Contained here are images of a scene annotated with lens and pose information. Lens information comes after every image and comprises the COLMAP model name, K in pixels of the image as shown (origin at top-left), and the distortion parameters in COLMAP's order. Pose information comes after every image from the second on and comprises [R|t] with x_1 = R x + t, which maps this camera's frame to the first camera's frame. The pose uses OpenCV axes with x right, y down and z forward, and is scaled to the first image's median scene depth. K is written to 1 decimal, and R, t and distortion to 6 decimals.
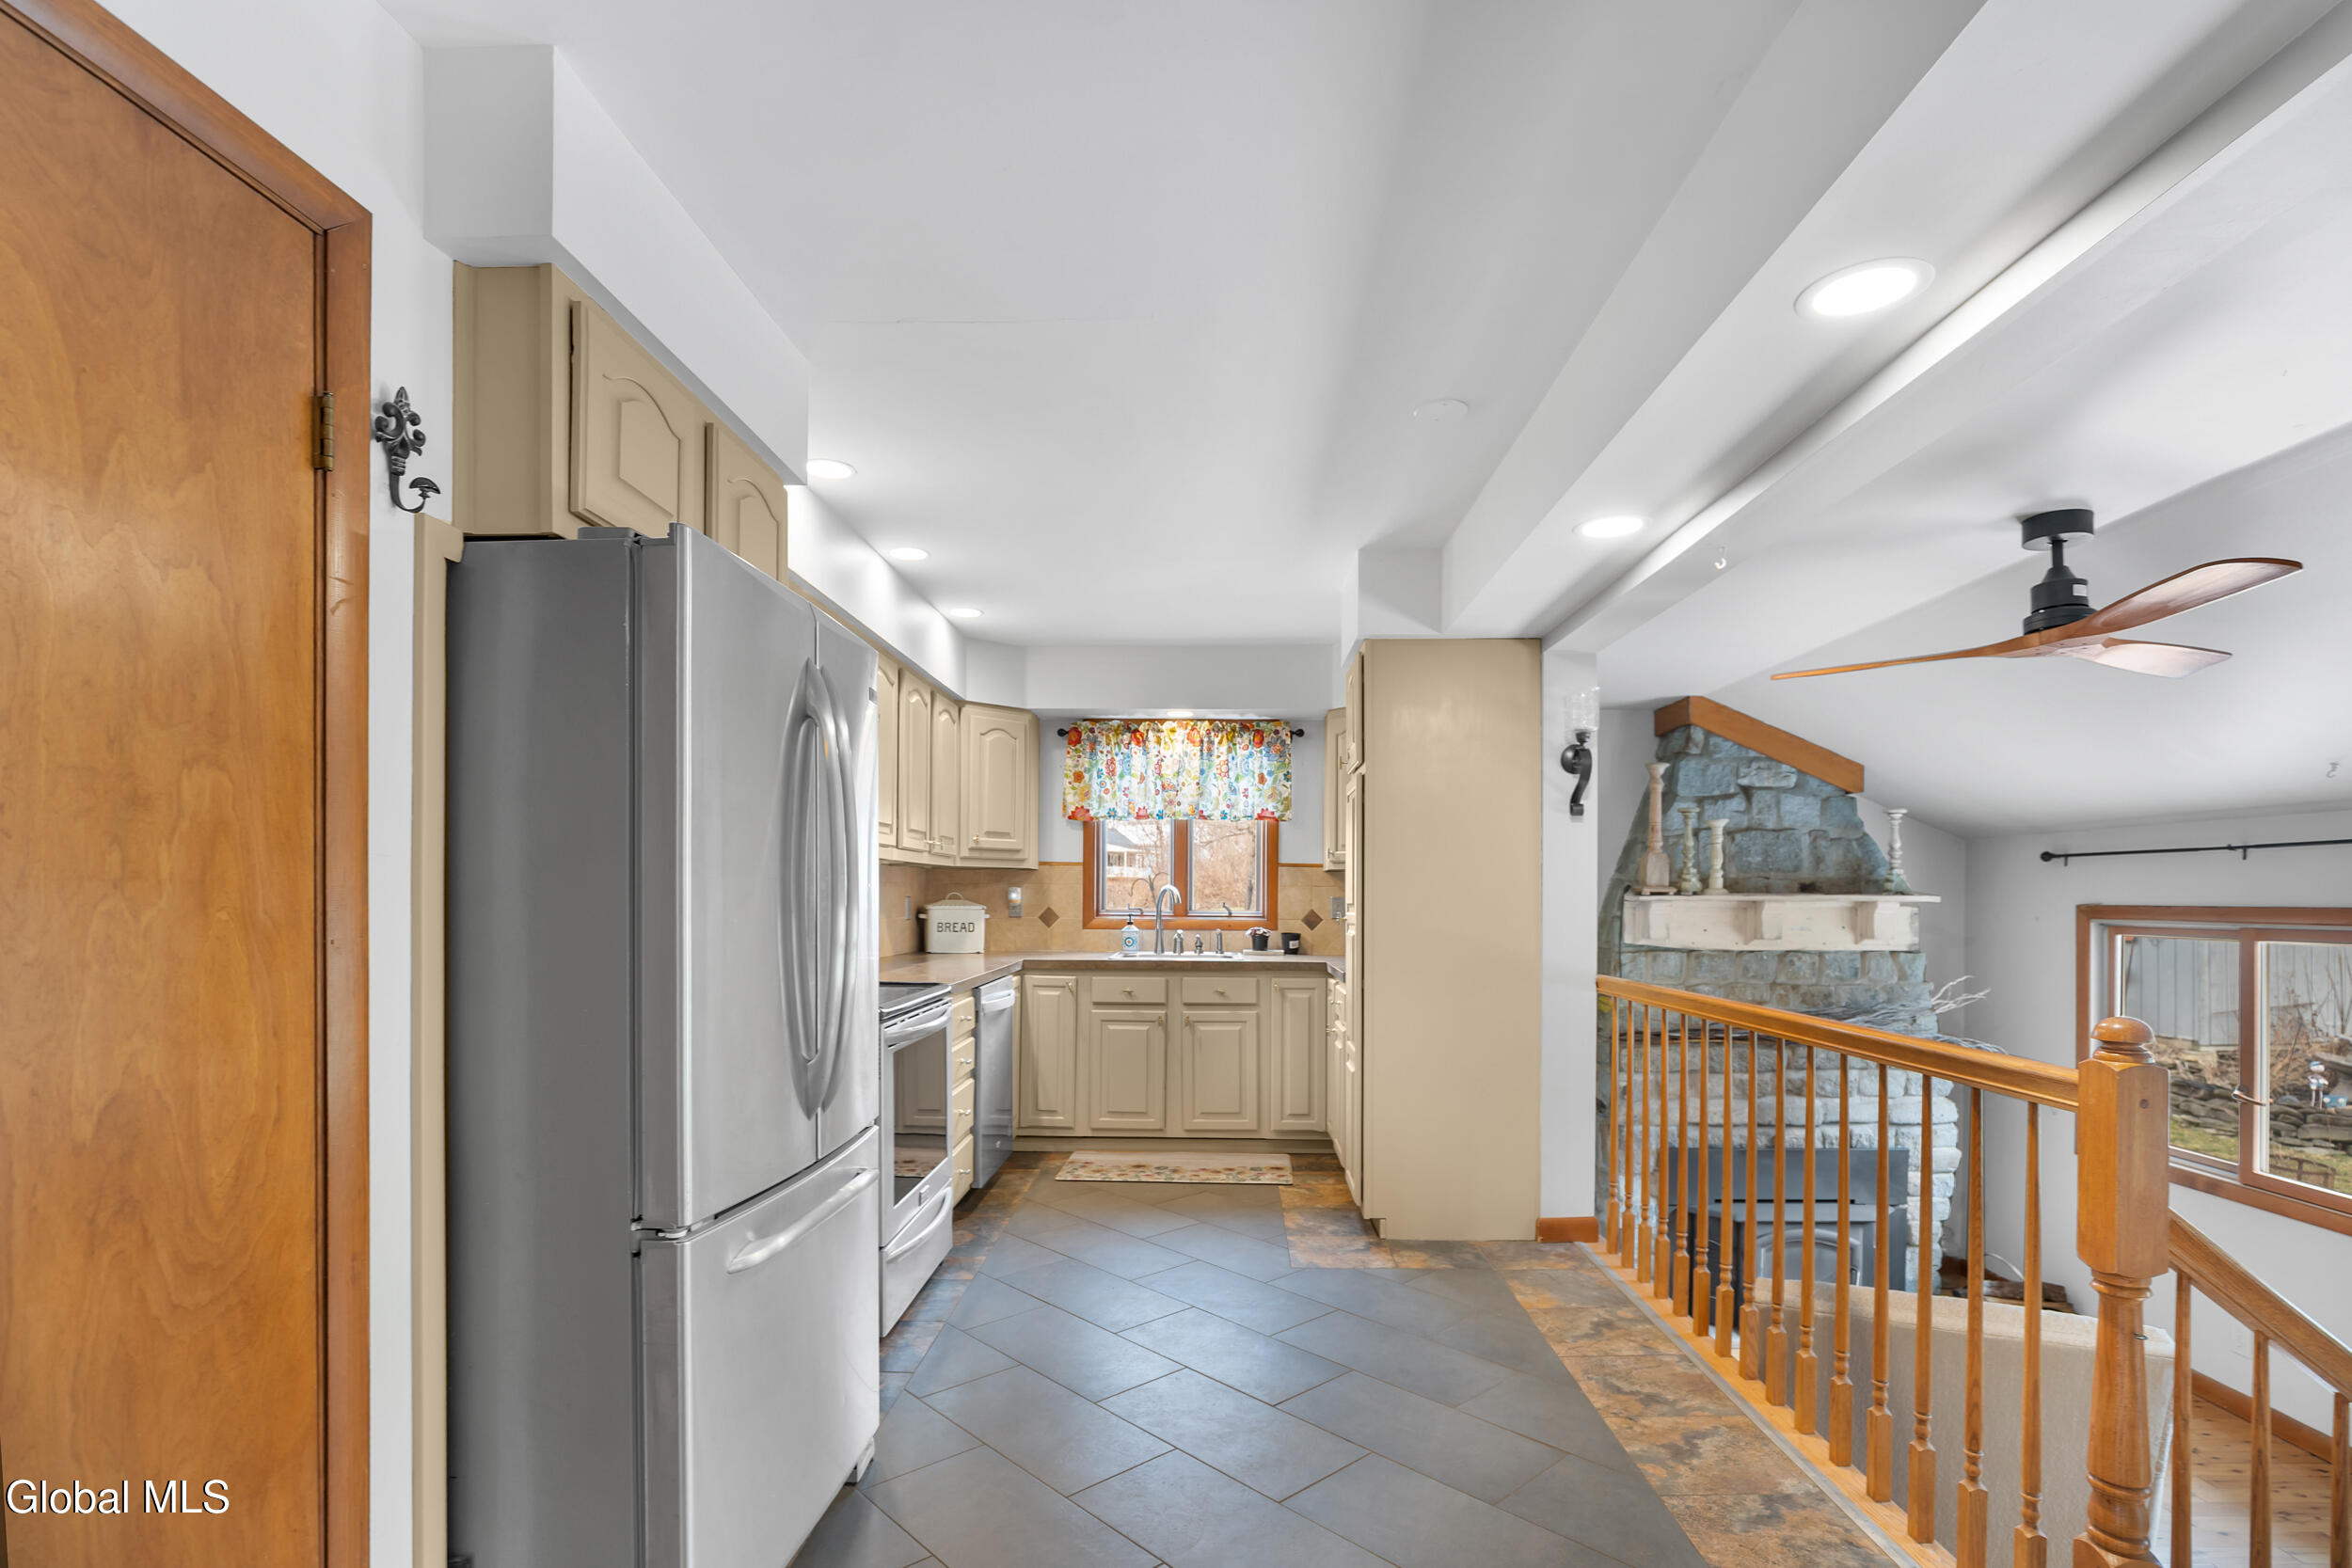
lens RADIAL K [[1096.6, 0, 1185.3], [0, 1096.6, 893.6], [0, 0, 1]] dist [-0.047426, -0.000285]
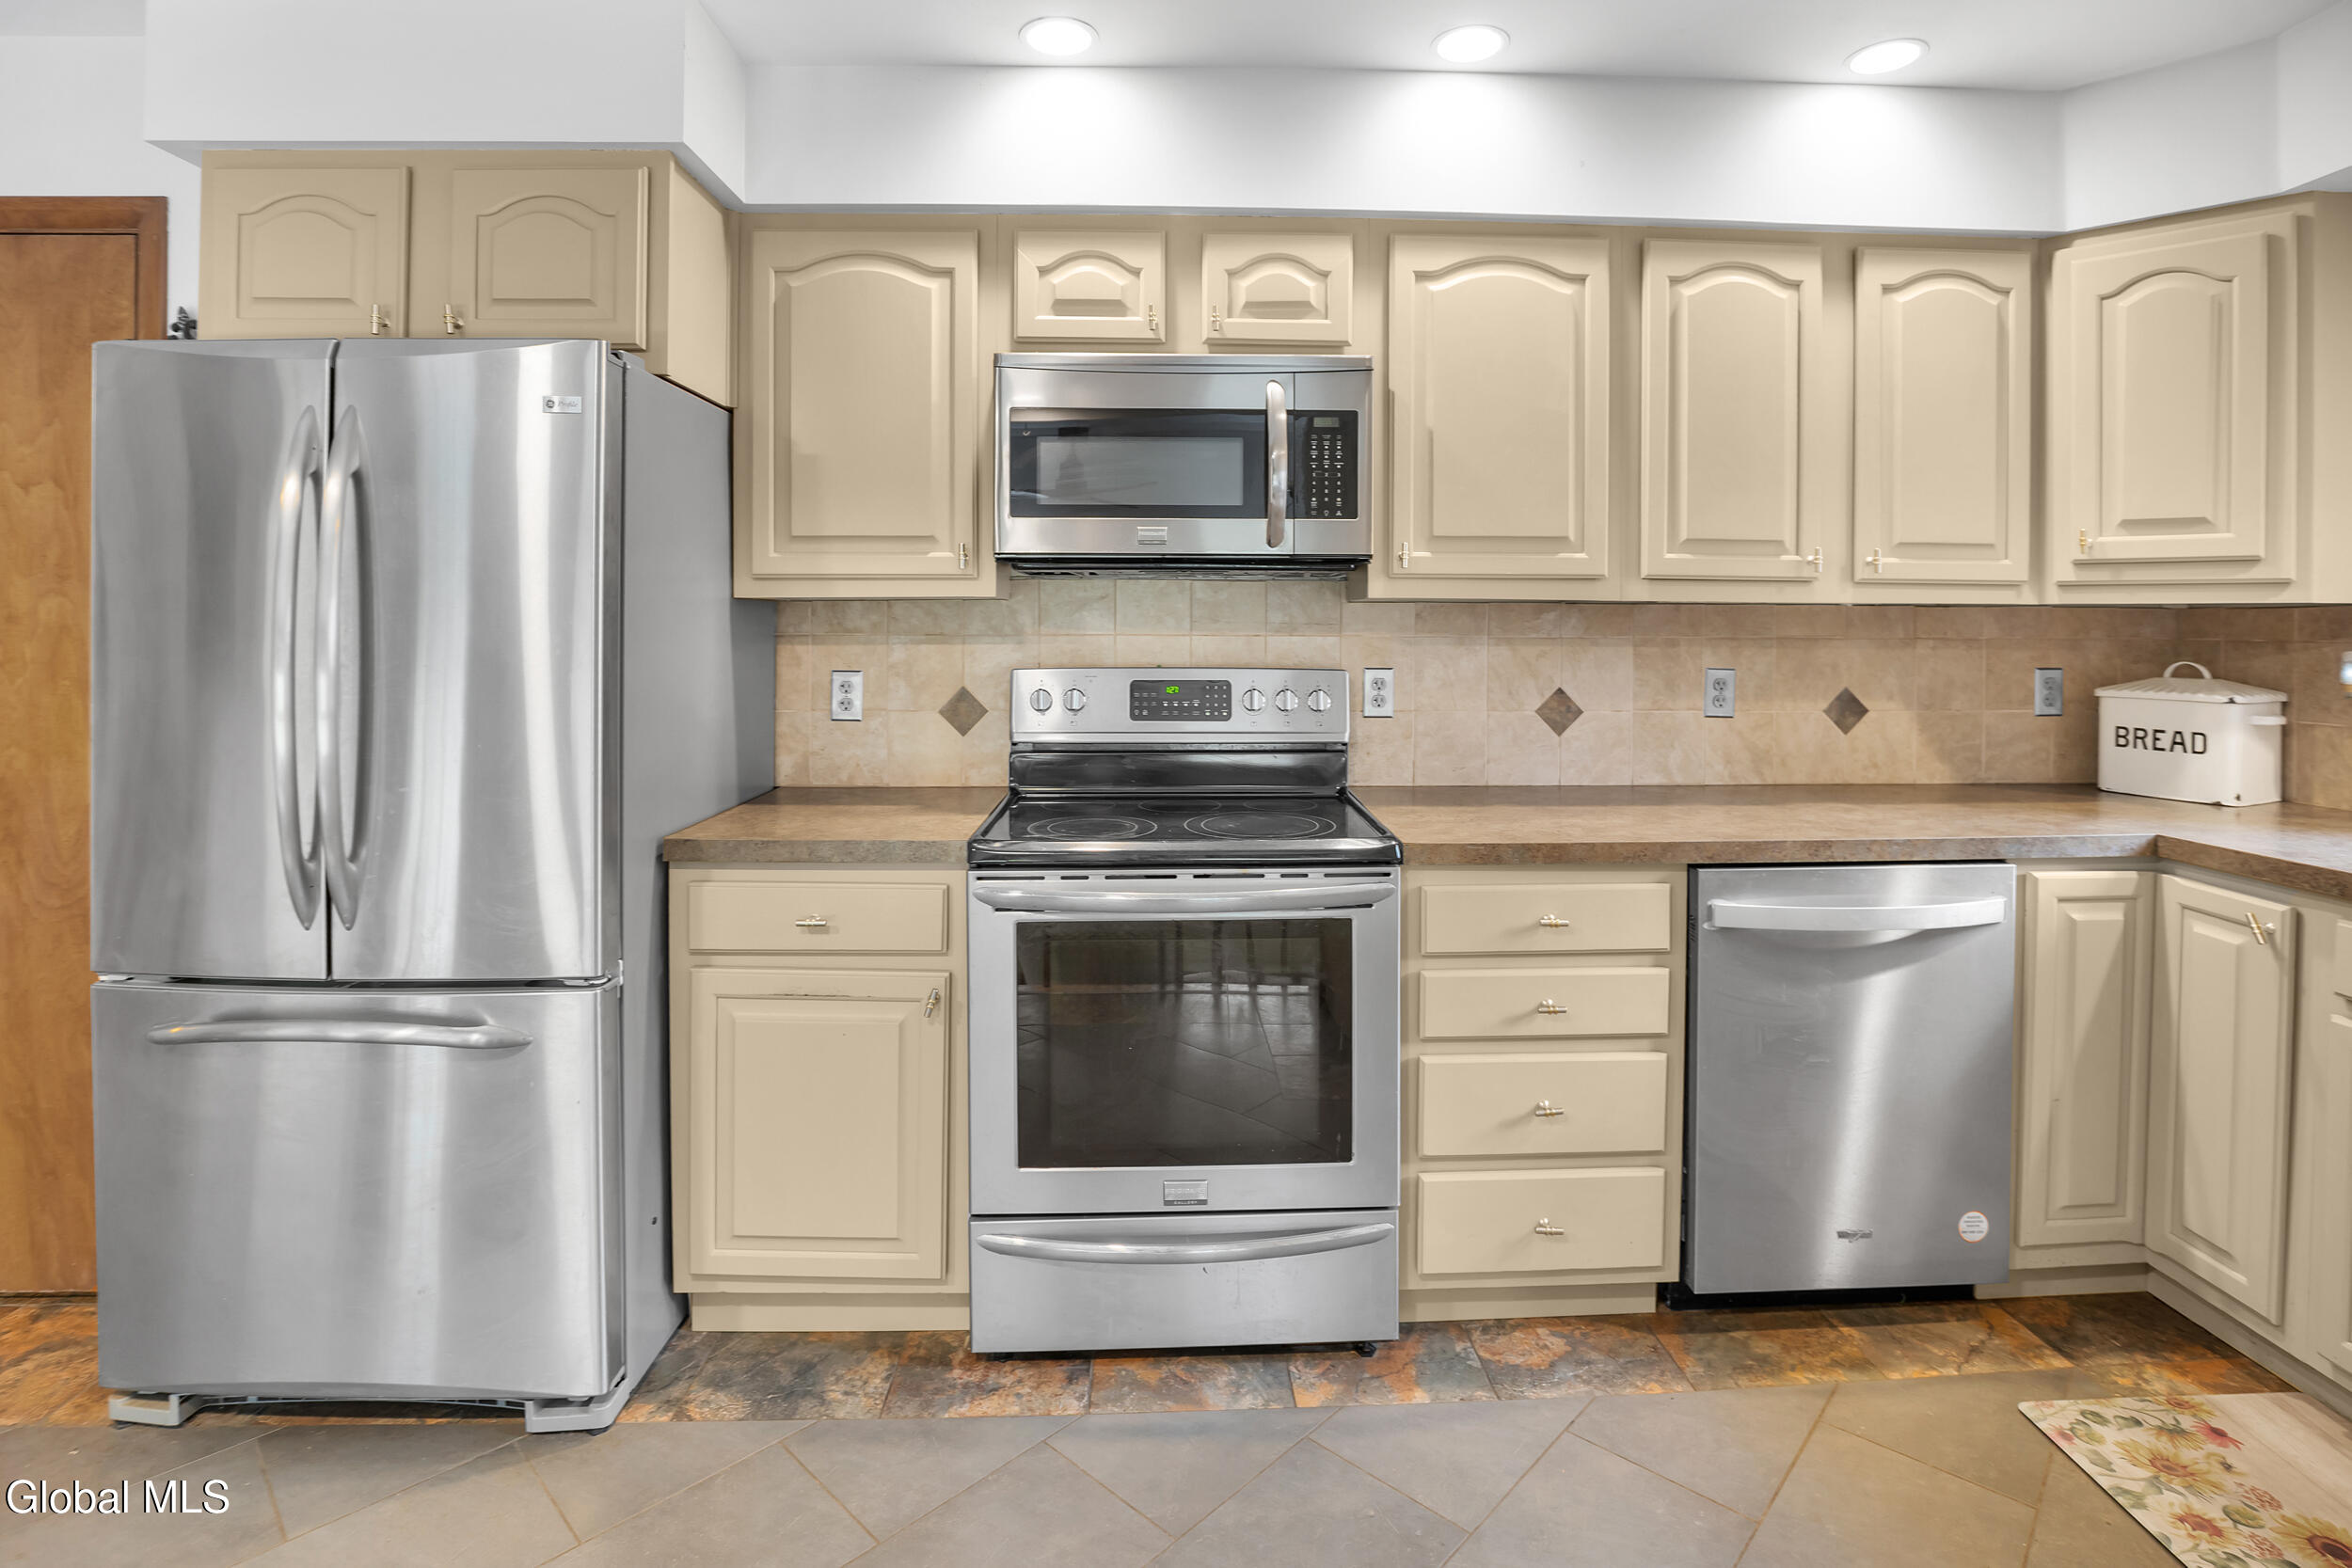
lens RADIAL K [[1163.4, 0, 1168.5], [0, 1163.4, 647.6], [0, 0, 1]] dist [-0.028359, 0.001363]
pose [[0.071095, 0.012507, -0.997391, 0.216047], [-0.000052, 0.999921, 0.012535, -0.012269], [0.997470, -0.000839, 0.071090, 0.554390]]
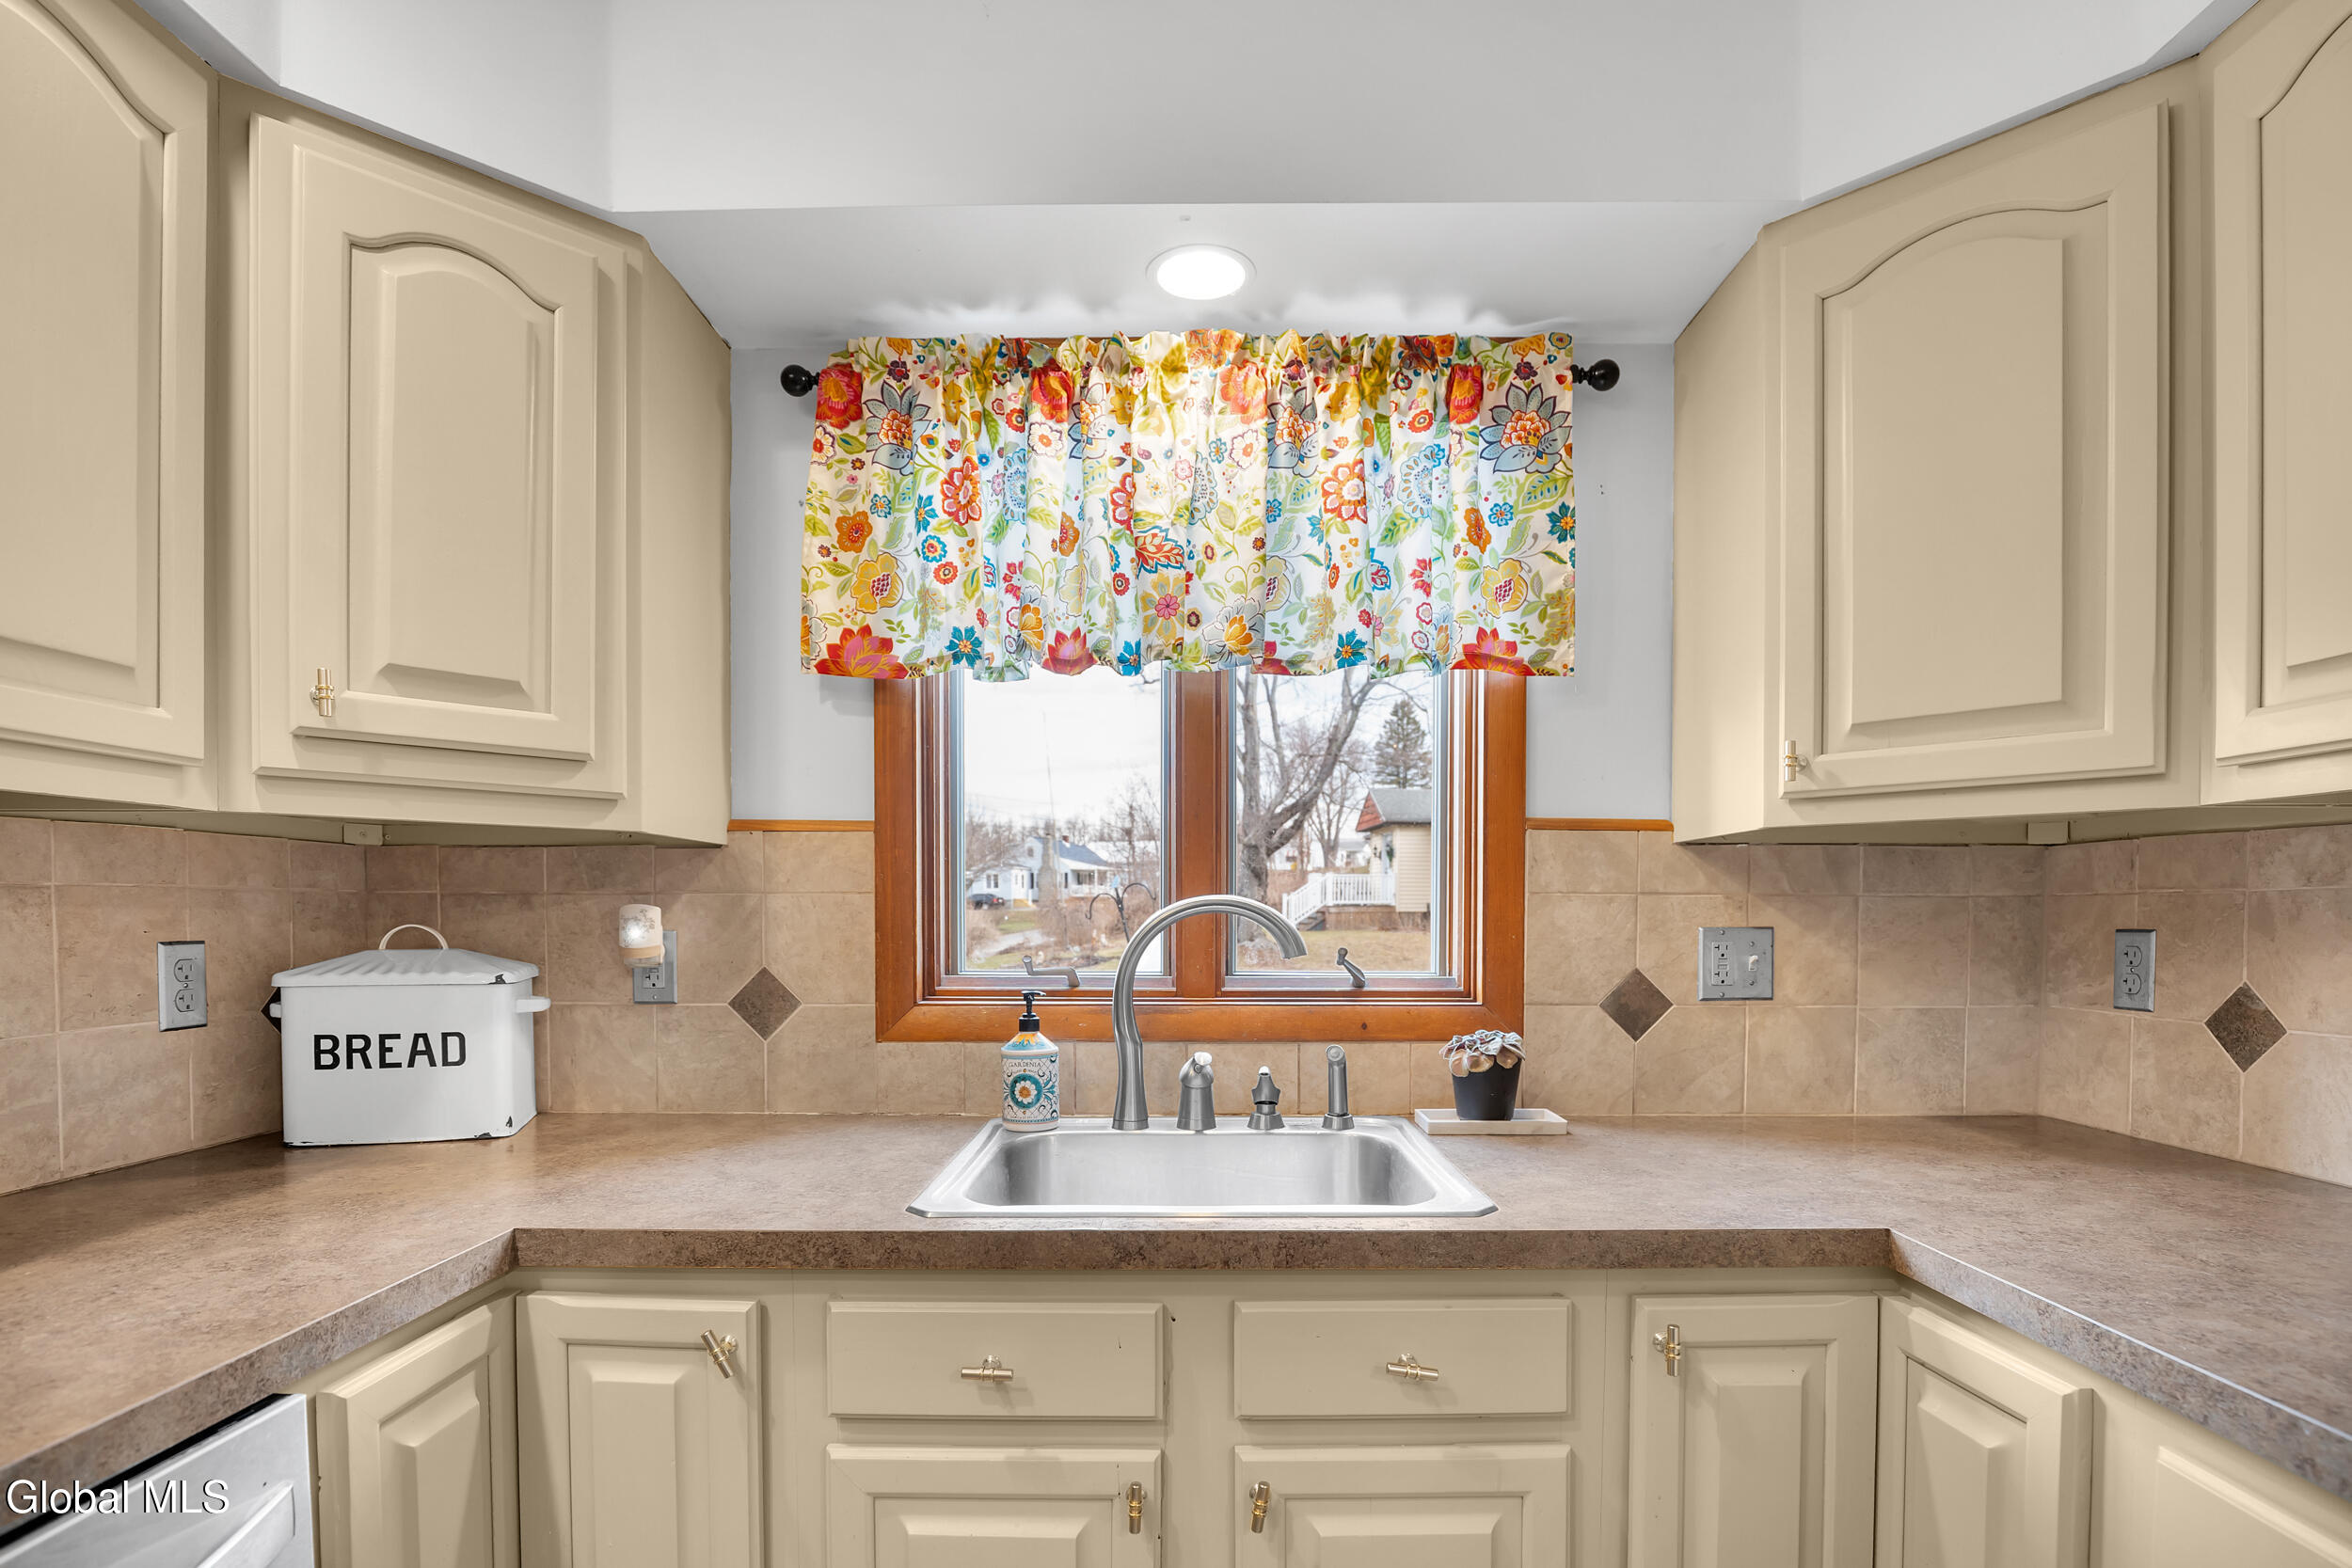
lens RADIAL K [[1121.0, 0, 1189.7], [0, 1121.0, 929.2], [0, 0, 1]] dist [-0.020562, 0.000631]
pose [[0.999559, -0.006572, 0.028952, -0.016401], [0.006106, 0.999851, 0.016149, -0.003070], [-0.029054, -0.015965, 0.999450, 0.700035]]
